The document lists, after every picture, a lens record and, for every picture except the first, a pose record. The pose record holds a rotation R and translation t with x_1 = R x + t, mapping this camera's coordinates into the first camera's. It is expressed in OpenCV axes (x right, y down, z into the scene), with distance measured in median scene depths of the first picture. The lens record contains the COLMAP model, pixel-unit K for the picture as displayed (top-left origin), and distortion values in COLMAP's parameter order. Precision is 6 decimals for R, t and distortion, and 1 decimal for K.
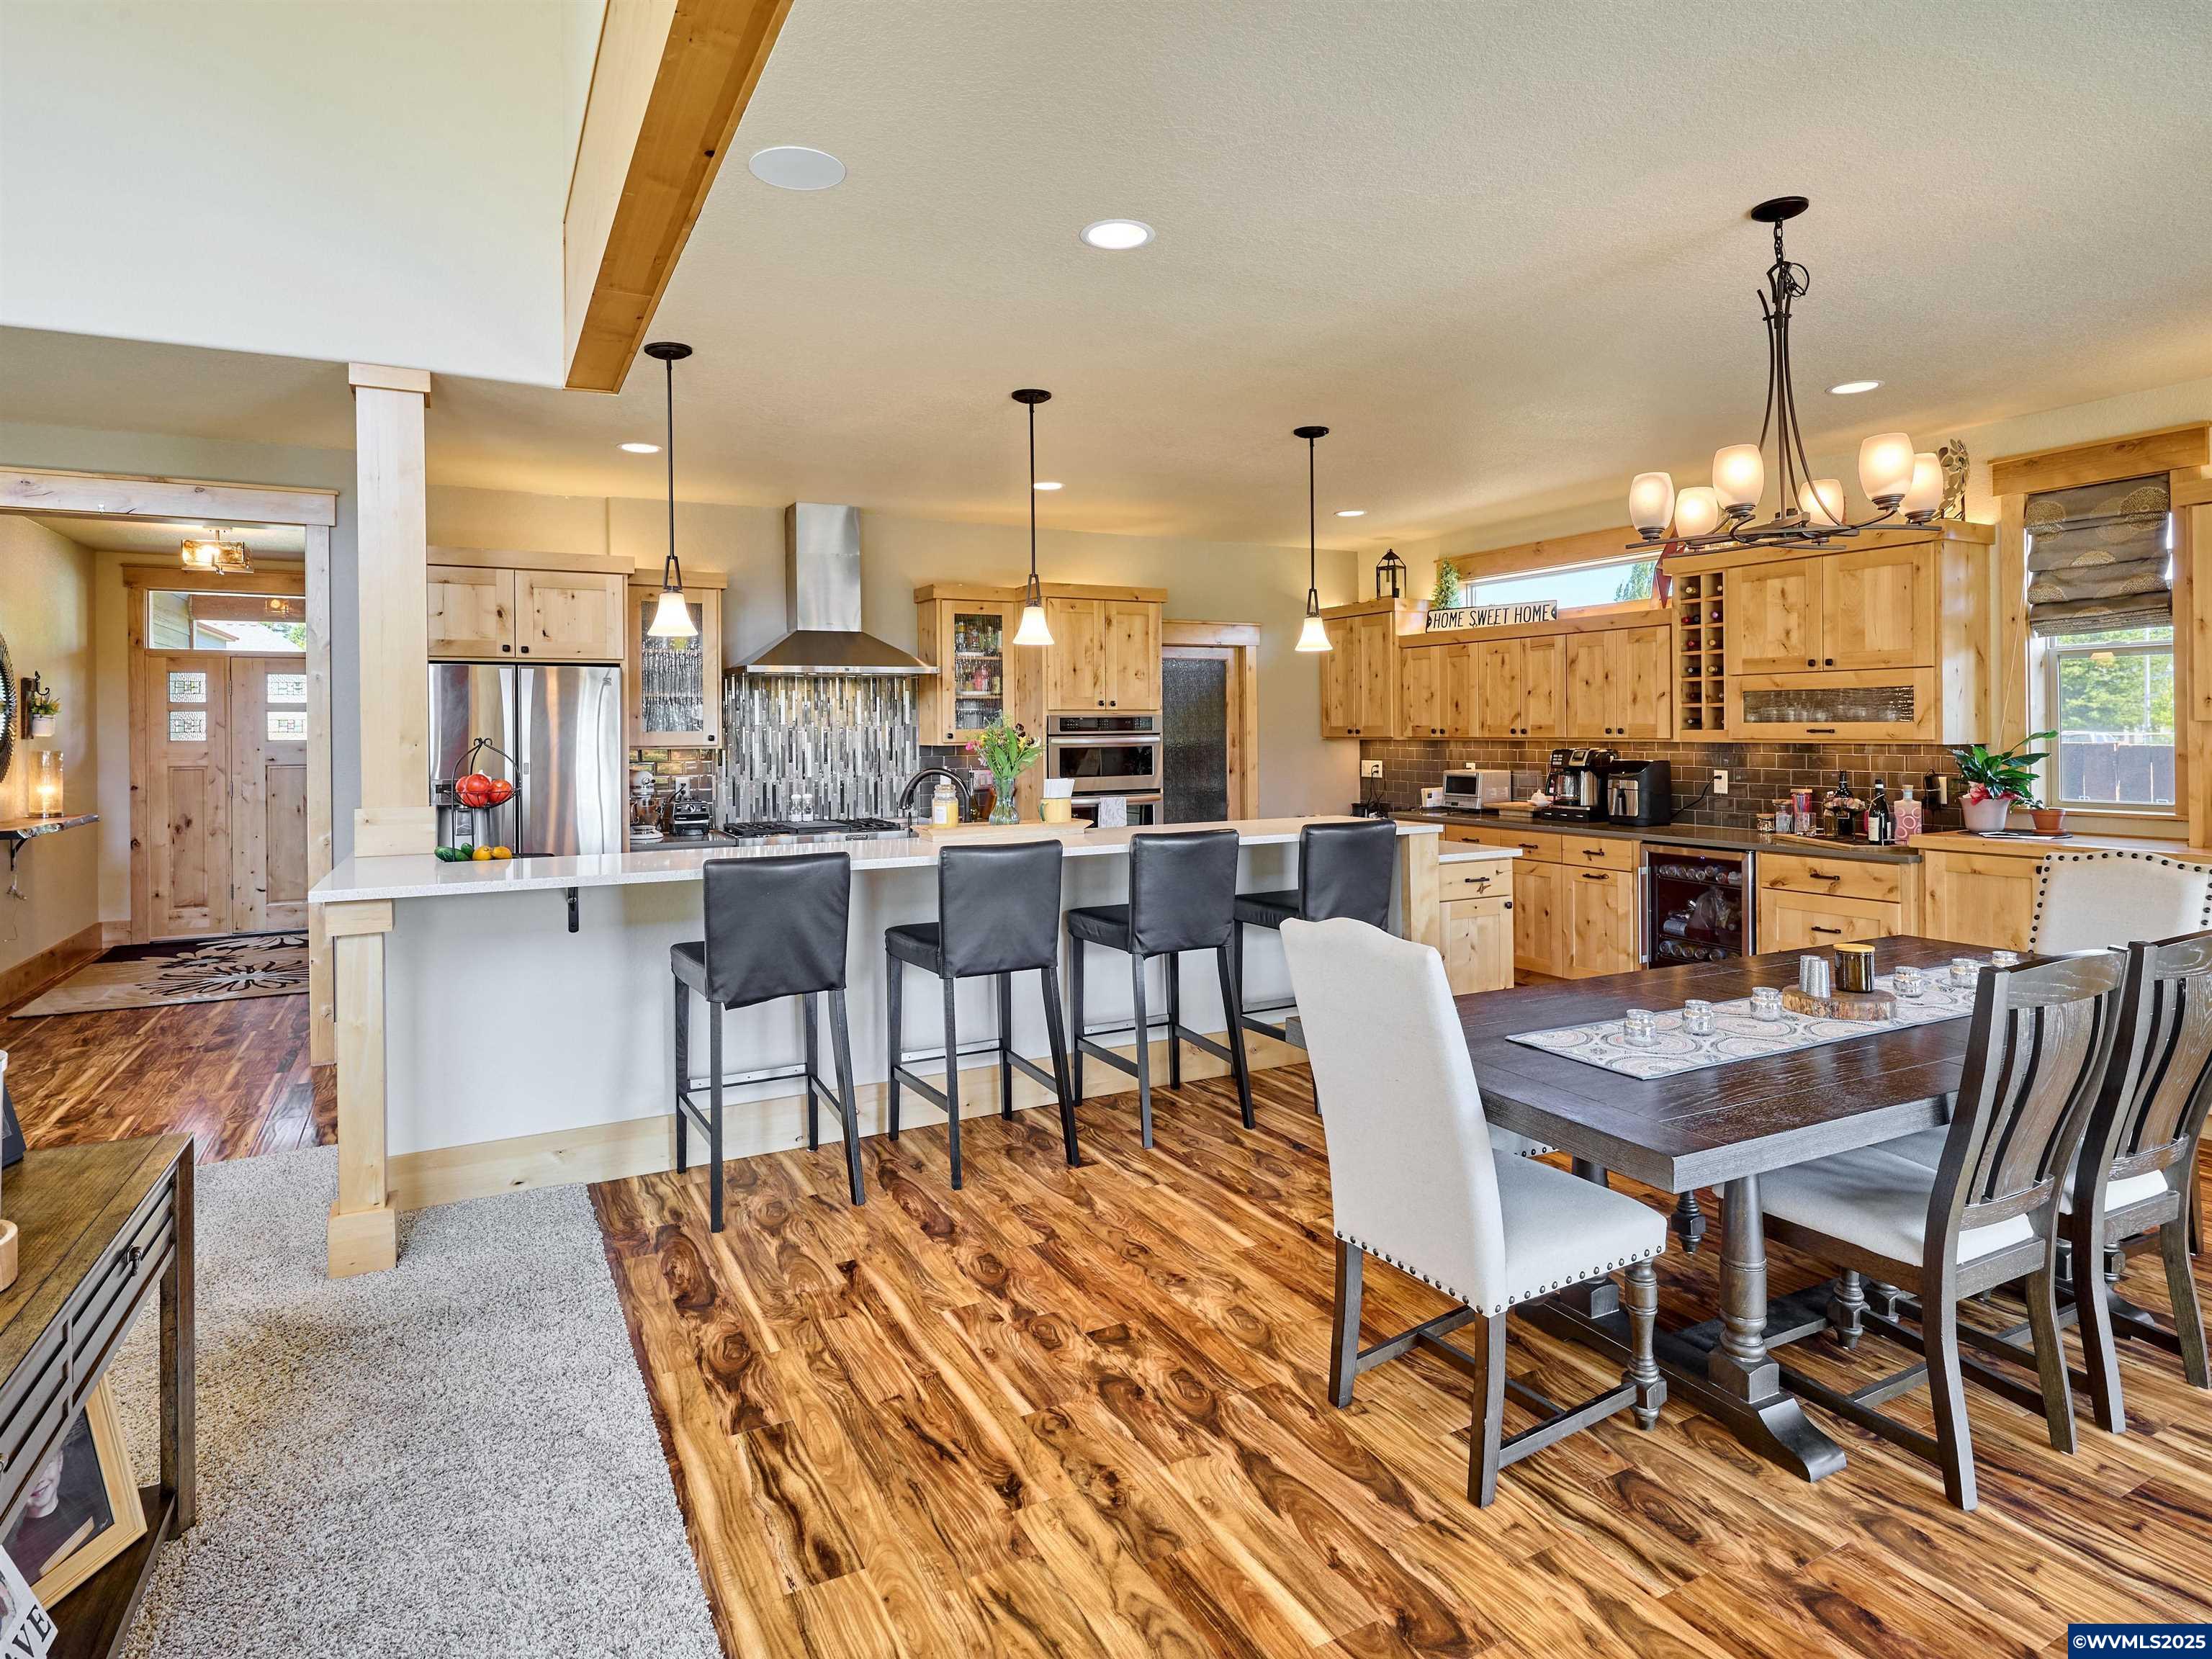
lens RADIAL K [[1224.4, 0, 1106.6], [0, 1224.4, 725.5], [0, 0, 1]] dist [-0.000888, -0.000112]
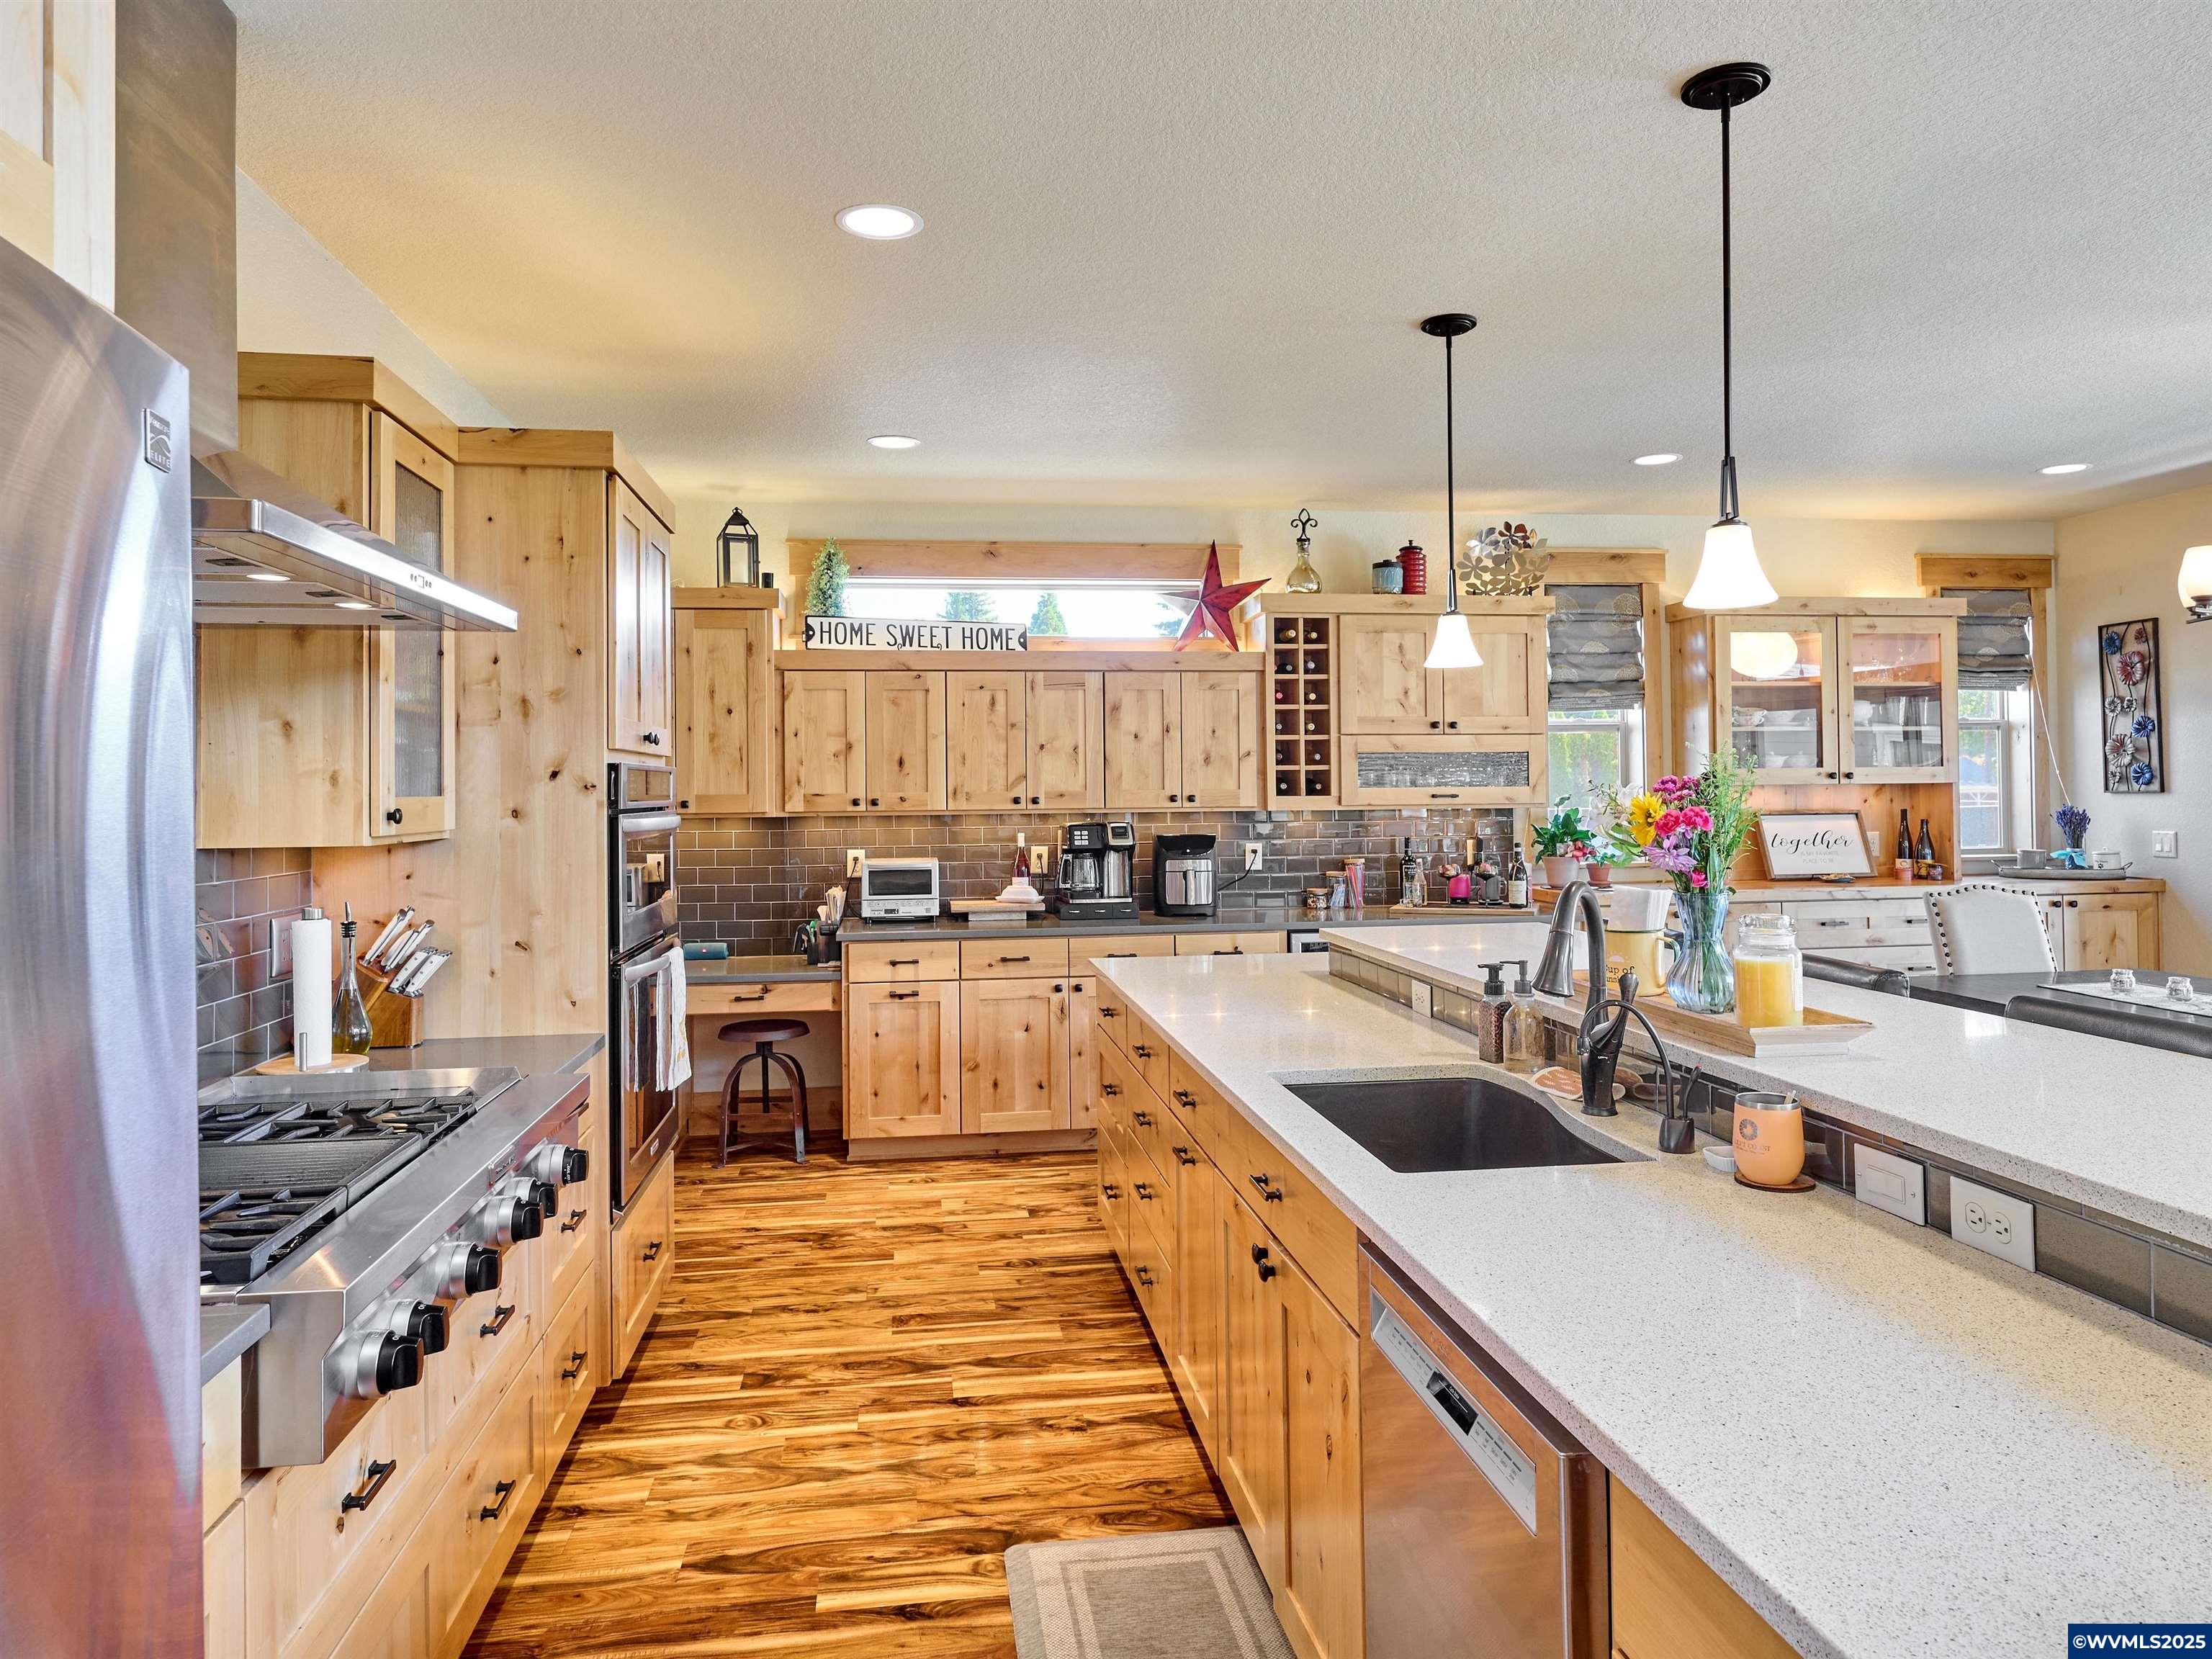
lens RADIAL K [[1406.2, 0, 1106.0], [0, 1406.2, 829.5], [0, 0, 1]] dist [-0.041625, -0.000153]
pose [[0.342412, -0.020331, 0.939330, -0.426237], [0.006855, 0.999793, 0.019141, 0.006248], [-0.939525, -0.000115, 0.342480, 0.674829]]
